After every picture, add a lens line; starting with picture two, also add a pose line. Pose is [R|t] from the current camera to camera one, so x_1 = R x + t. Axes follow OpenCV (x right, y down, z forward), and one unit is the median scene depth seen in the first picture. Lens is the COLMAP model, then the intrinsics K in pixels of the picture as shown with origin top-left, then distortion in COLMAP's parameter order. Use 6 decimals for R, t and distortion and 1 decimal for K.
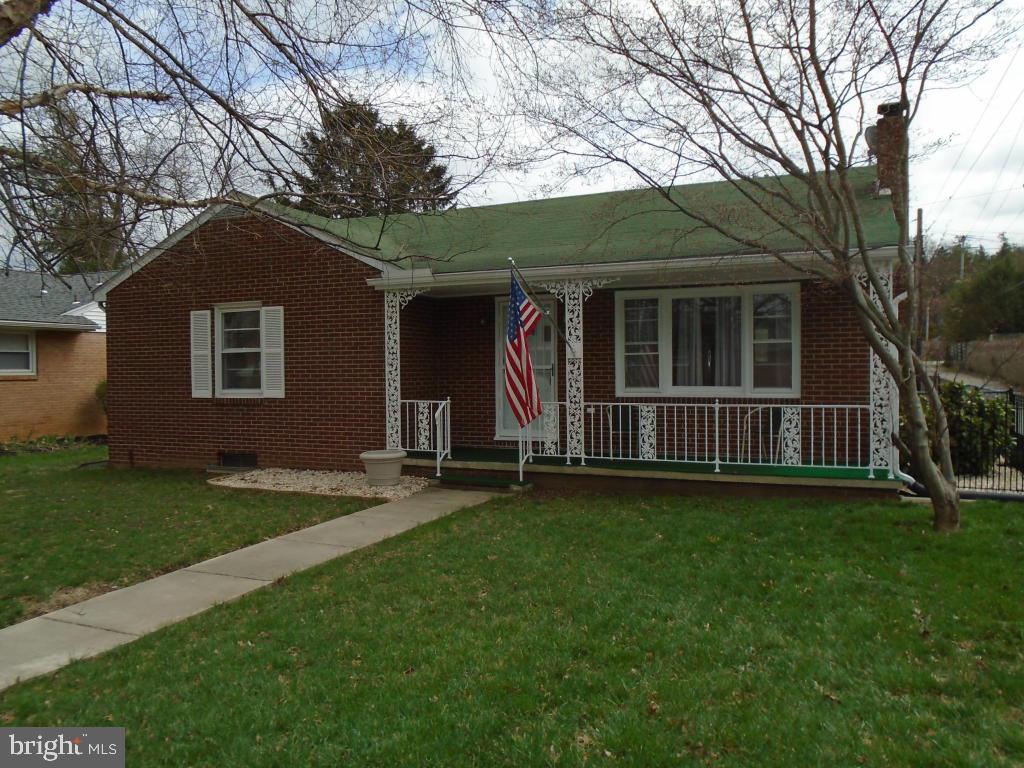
lens RADIAL K [[778.8, 0, 510.0], [0, 778.8, 384.7], [0, 0, 1]] dist [-0.010827, 0.008107]
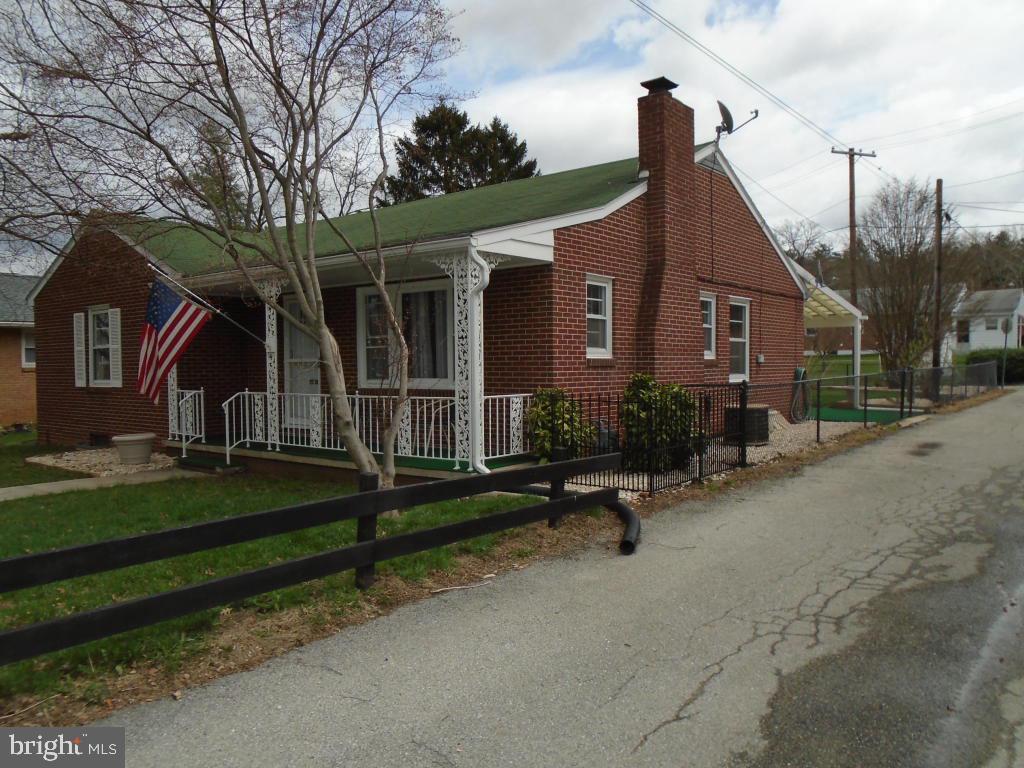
lens RADIAL K [[778.8, 0, 513.8], [0, 778.8, 380.0], [0, 0, 1]] dist [-0.010827, 0.008107]
pose [[0.966927, 0.002800, -0.255036, 0.568628], [-0.001614, 0.999987, 0.004859, -0.000644], [0.255046, -0.004287, 0.966919, 0.032972]]
